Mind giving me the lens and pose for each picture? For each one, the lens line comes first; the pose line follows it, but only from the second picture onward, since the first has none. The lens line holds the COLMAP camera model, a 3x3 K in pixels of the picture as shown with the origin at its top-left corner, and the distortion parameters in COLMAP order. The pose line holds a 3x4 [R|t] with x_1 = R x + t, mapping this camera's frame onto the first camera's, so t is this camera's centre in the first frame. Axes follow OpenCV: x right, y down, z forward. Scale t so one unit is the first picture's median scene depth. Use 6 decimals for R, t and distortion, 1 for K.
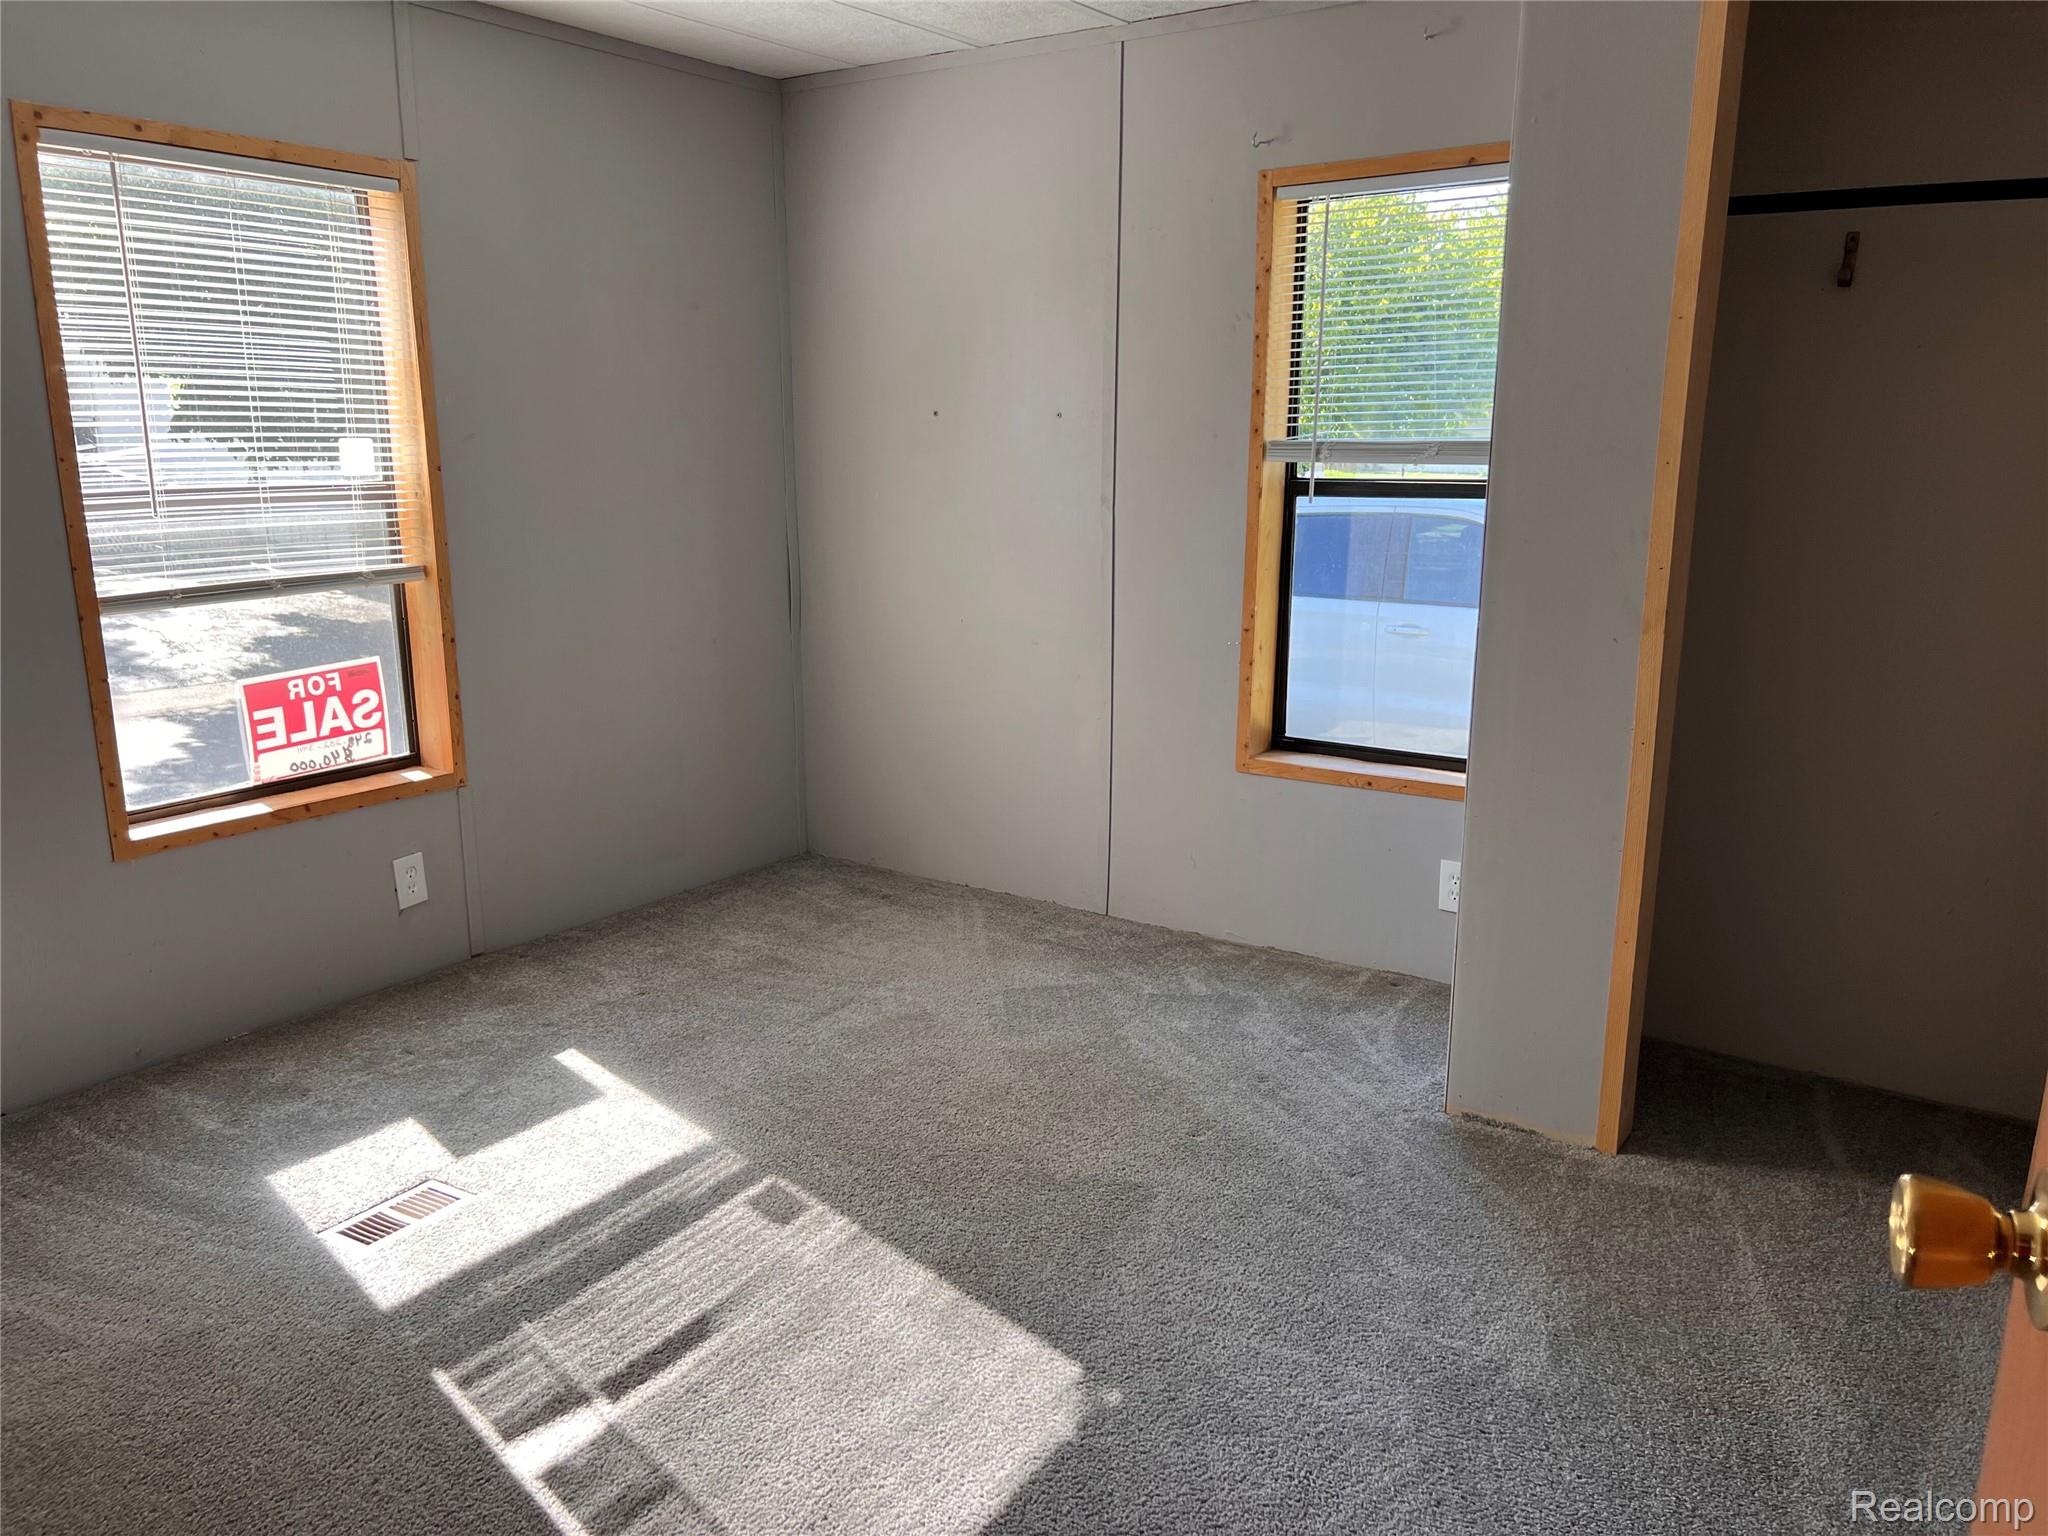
lens RADIAL K [[1533.4, 0, 1017.8], [0, 1533.4, 757.7], [0, 0, 1]] dist [0.074209, -0.087830]
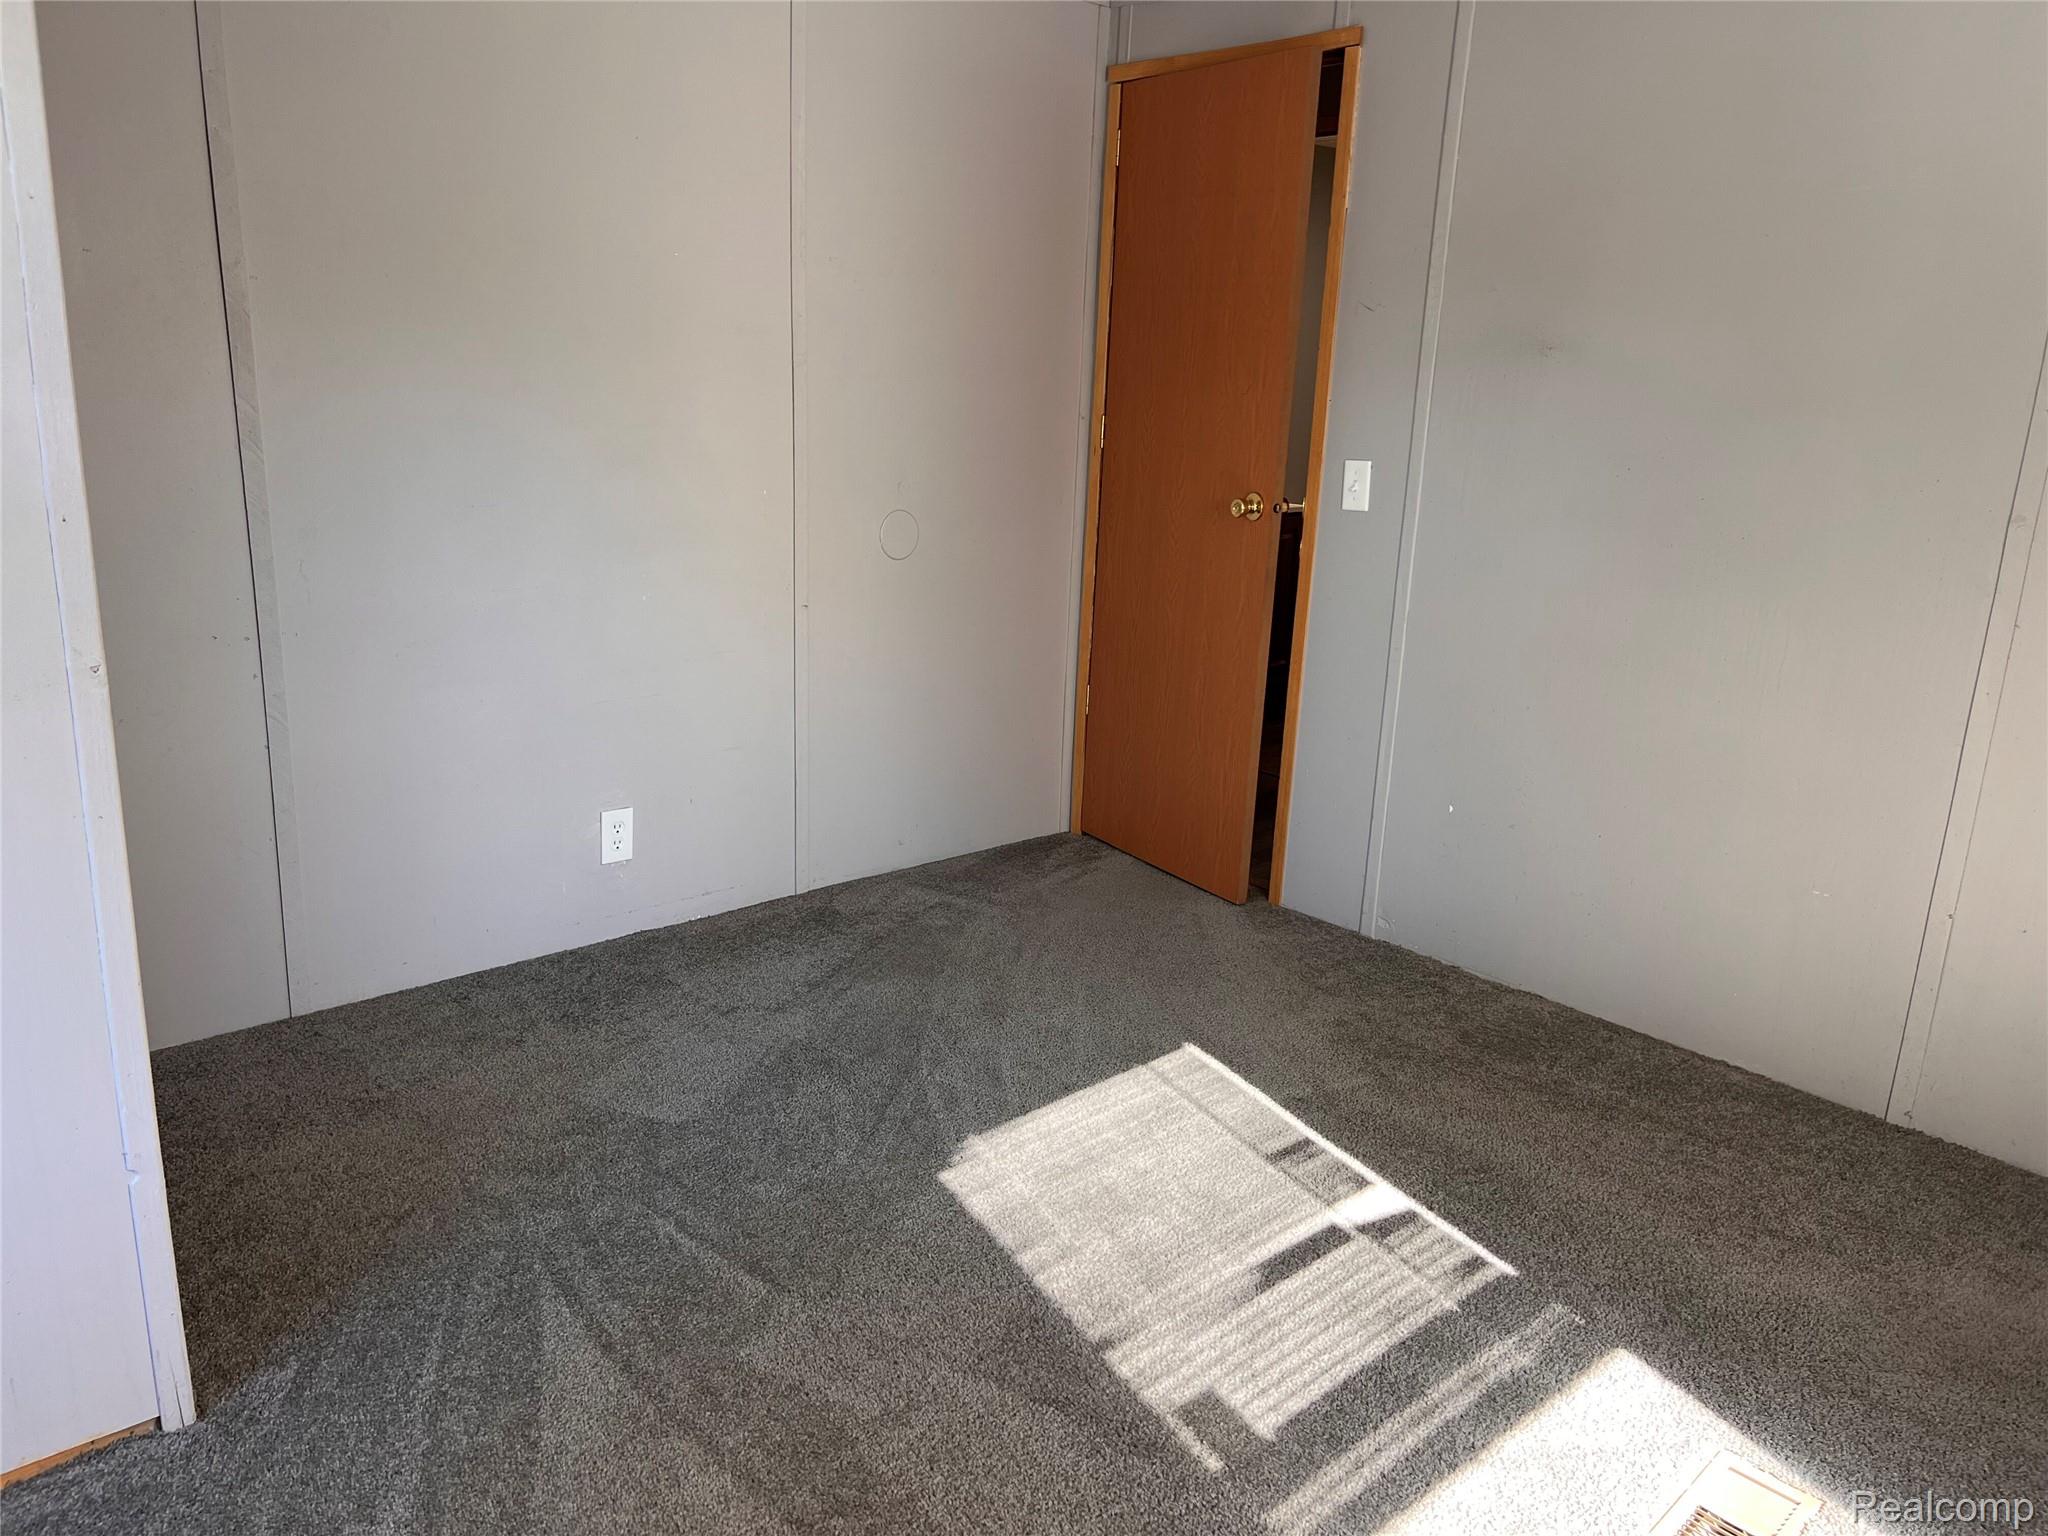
lens RADIAL K [[1533.4, 0, 1017.8], [0, 1533.4, 757.7], [0, 0, 1]] dist [0.074209, -0.087830]
pose [[-0.972029, -0.098625, 0.213152, -0.228714], [0.004238, 0.900046, 0.435774, -0.389335], [-0.234825, 0.424488, -0.874453, 1.821599]]
